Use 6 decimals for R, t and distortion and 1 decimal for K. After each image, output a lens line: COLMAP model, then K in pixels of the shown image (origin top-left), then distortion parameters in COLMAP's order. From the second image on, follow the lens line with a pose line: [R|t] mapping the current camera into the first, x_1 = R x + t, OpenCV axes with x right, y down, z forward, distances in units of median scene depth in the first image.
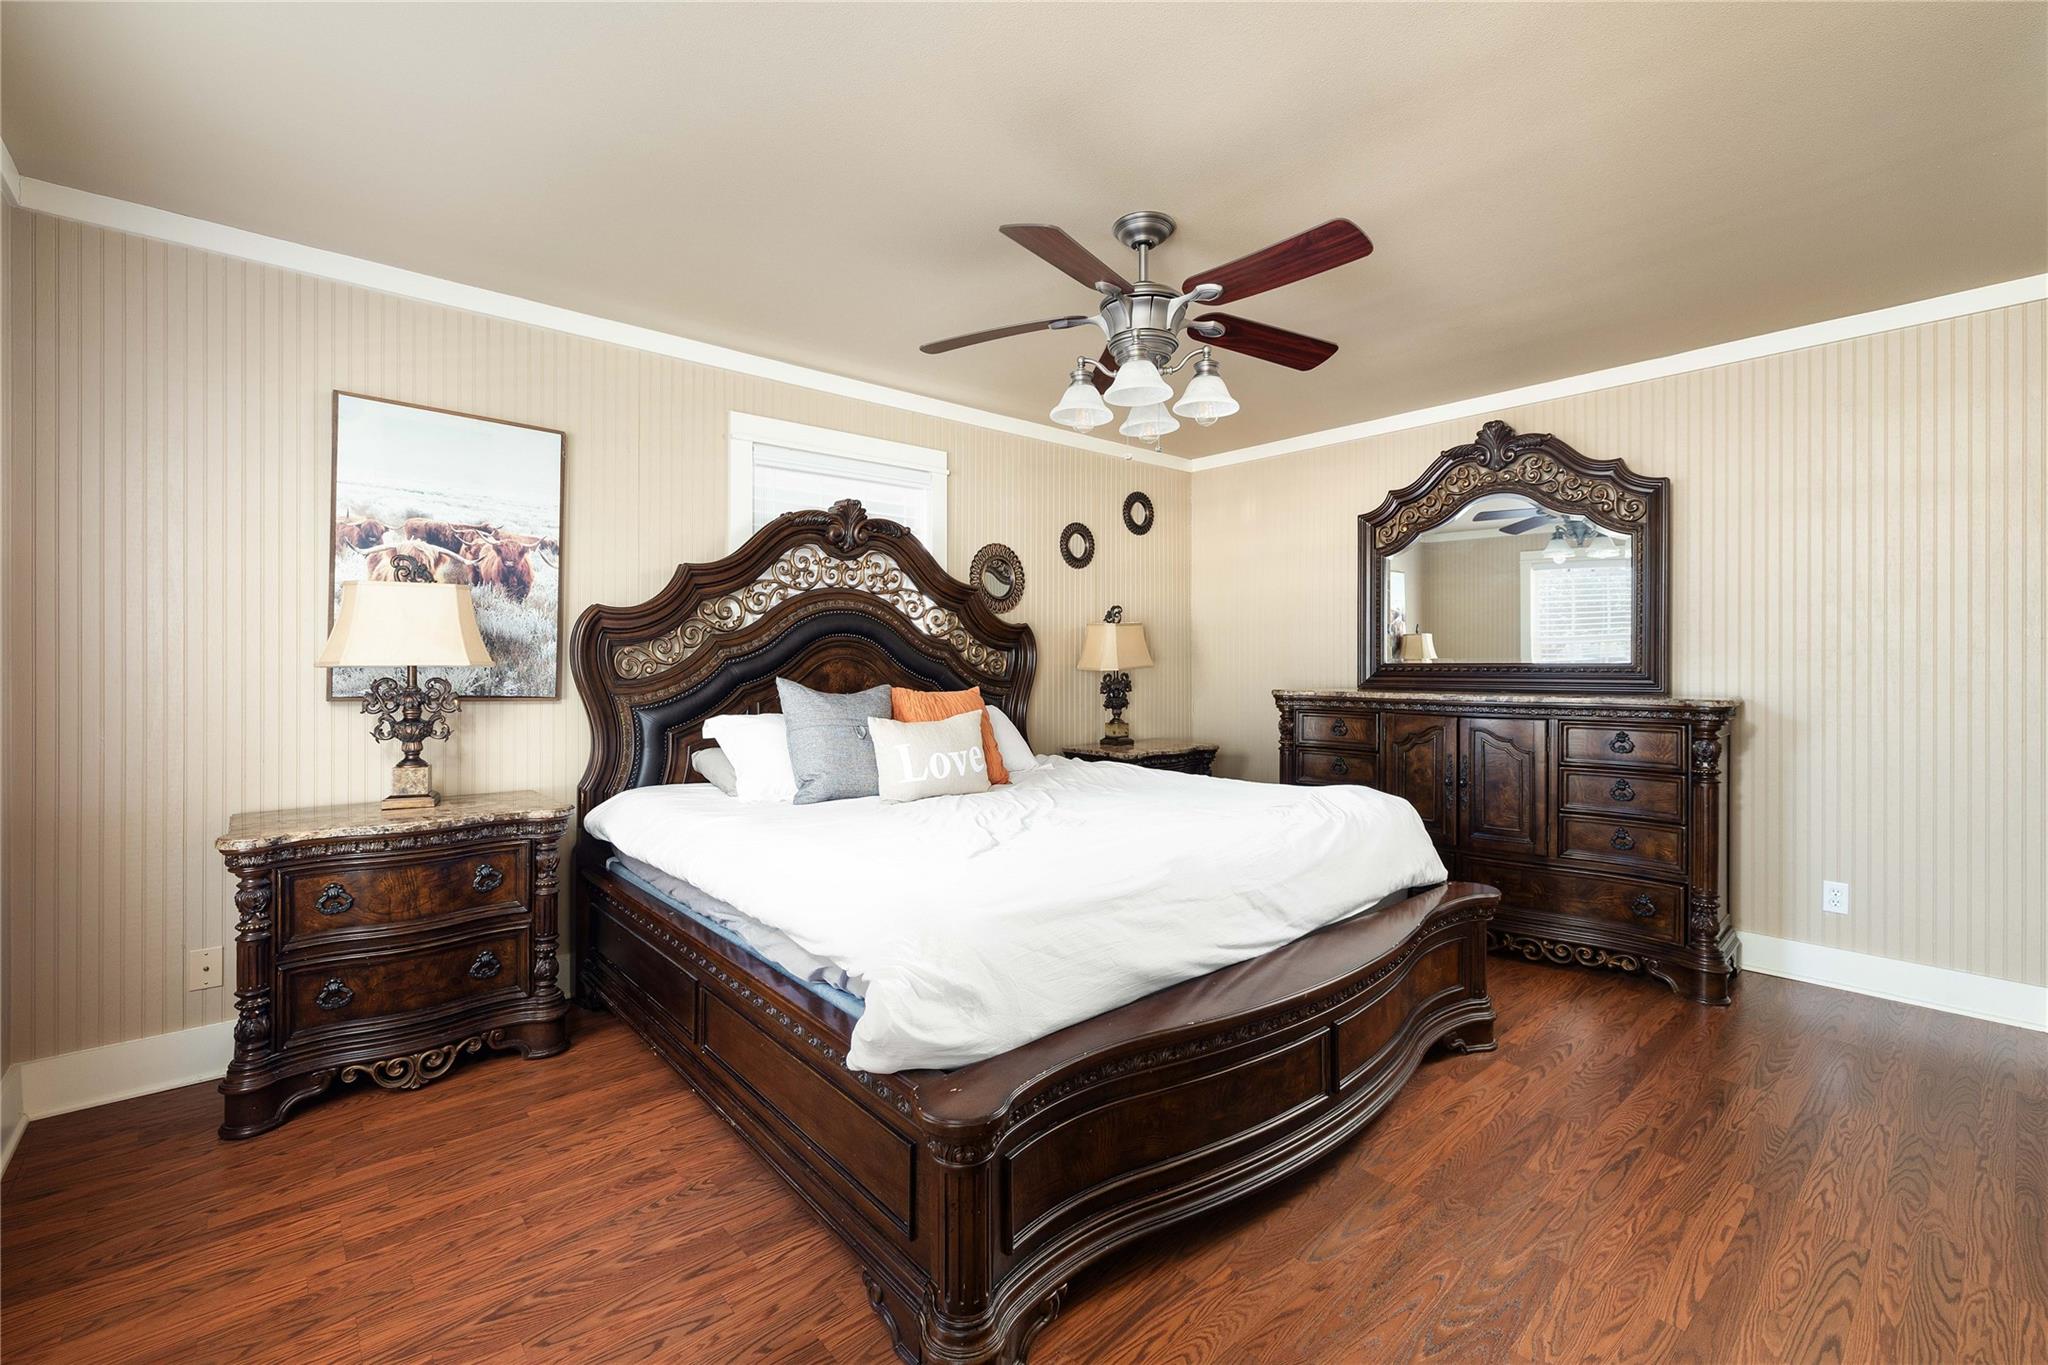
lens RADIAL K [[867.6, 0, 1008.1], [0, 867.6, 671.1], [0, 0, 1]] dist [0.004758, 0.000331]
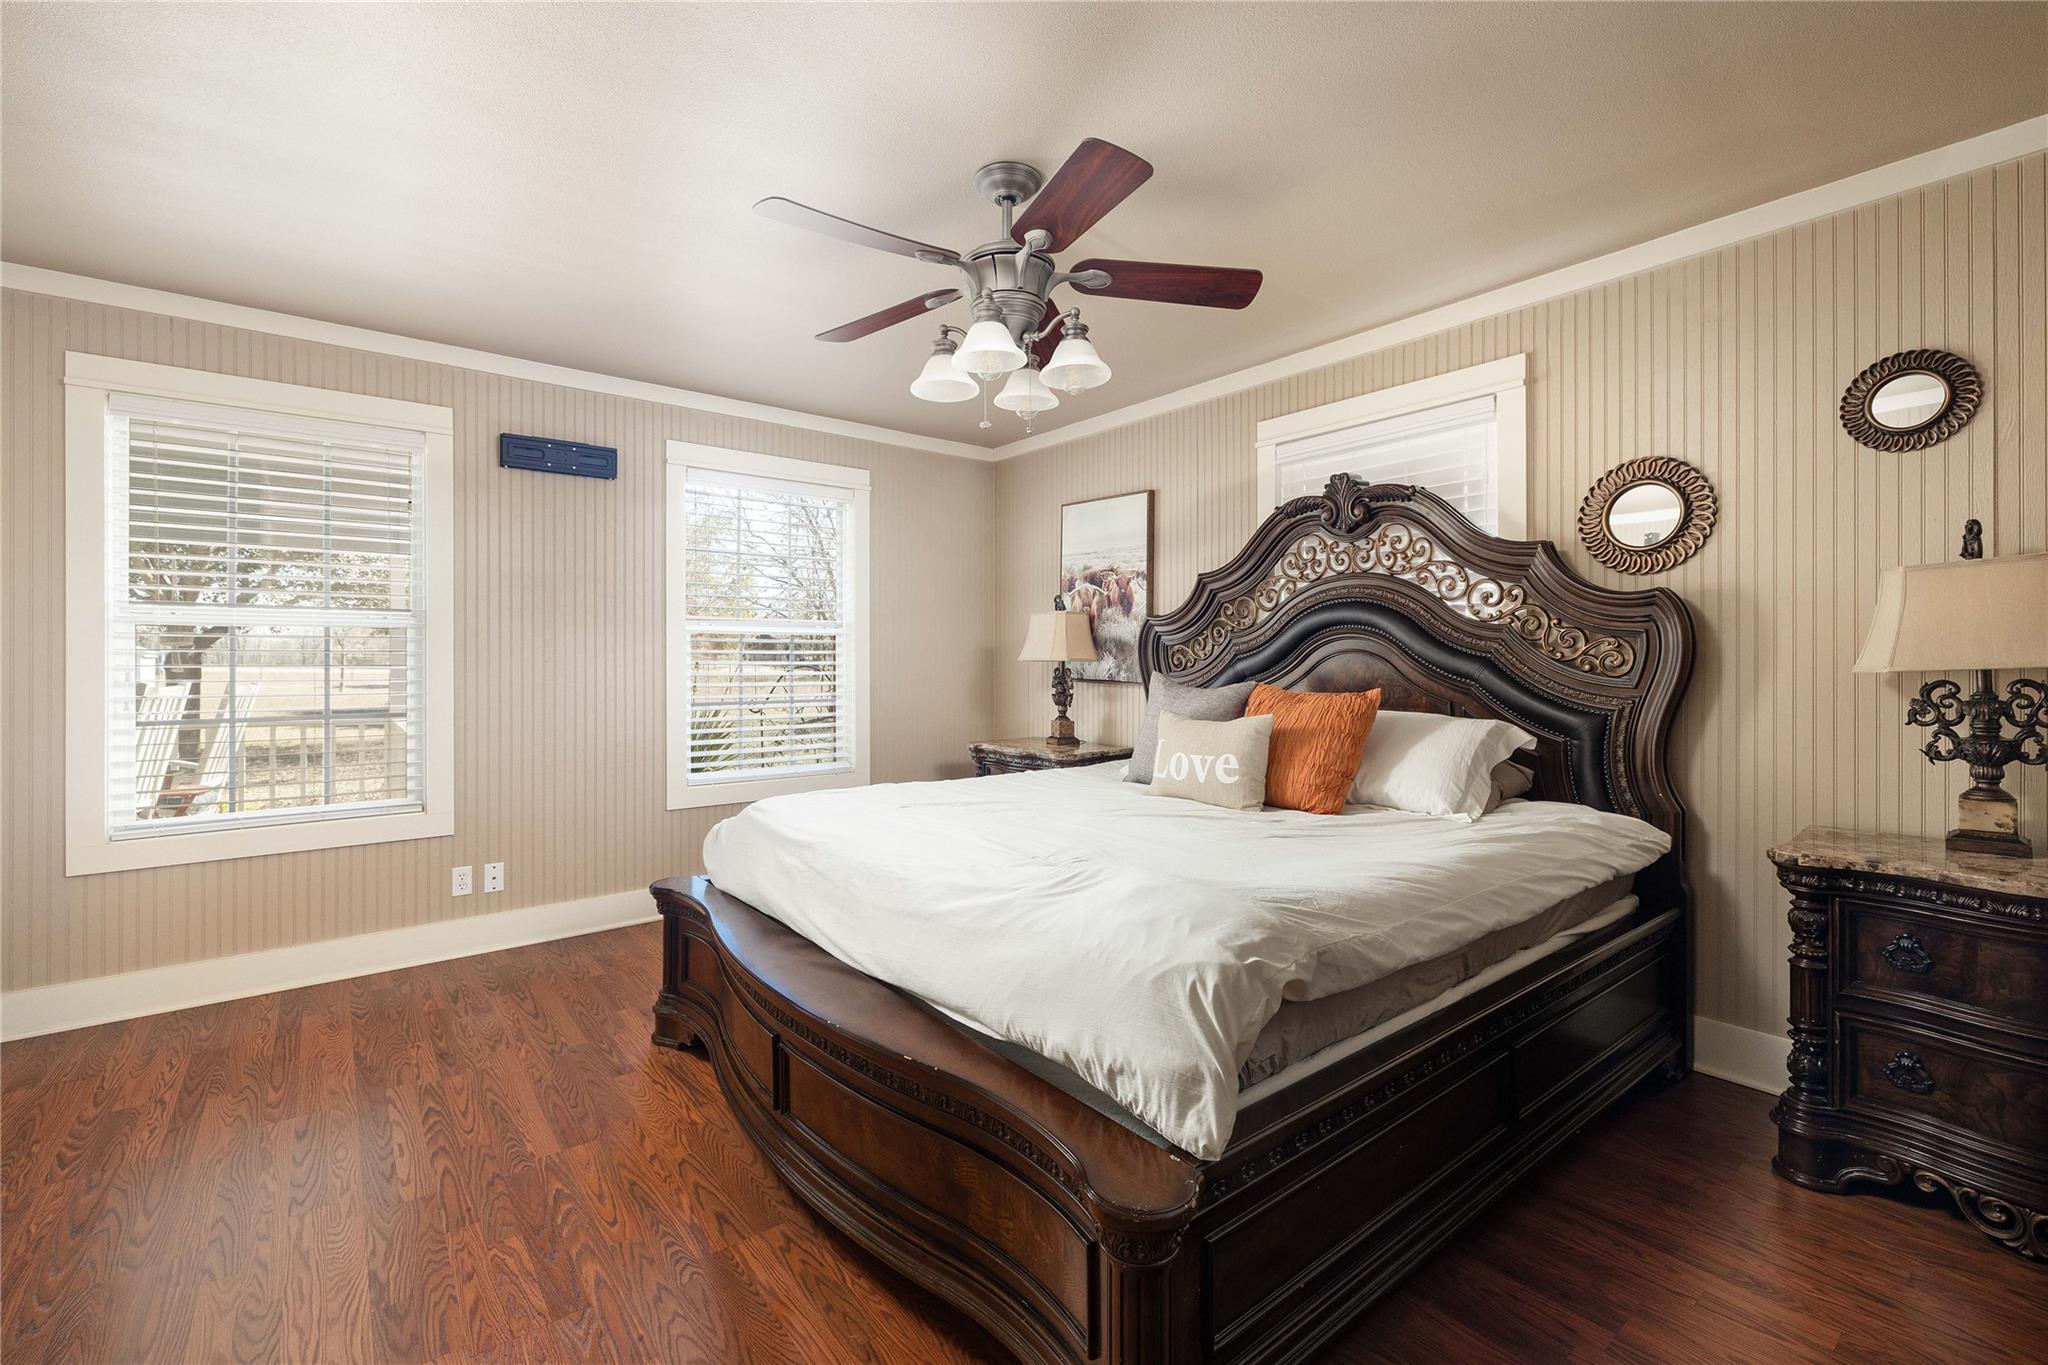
lens RADIAL K [[867.6, 0, 1008.5], [0, 867.6, 664.6], [0, 0, 1]] dist [0.004758, 0.000331]
pose [[-0.041018, 0.000521, -0.999158, 0.720935], [-0.013647, 0.999906, 0.001082, 0.000625], [0.999065, 0.013680, -0.041007, 0.709565]]
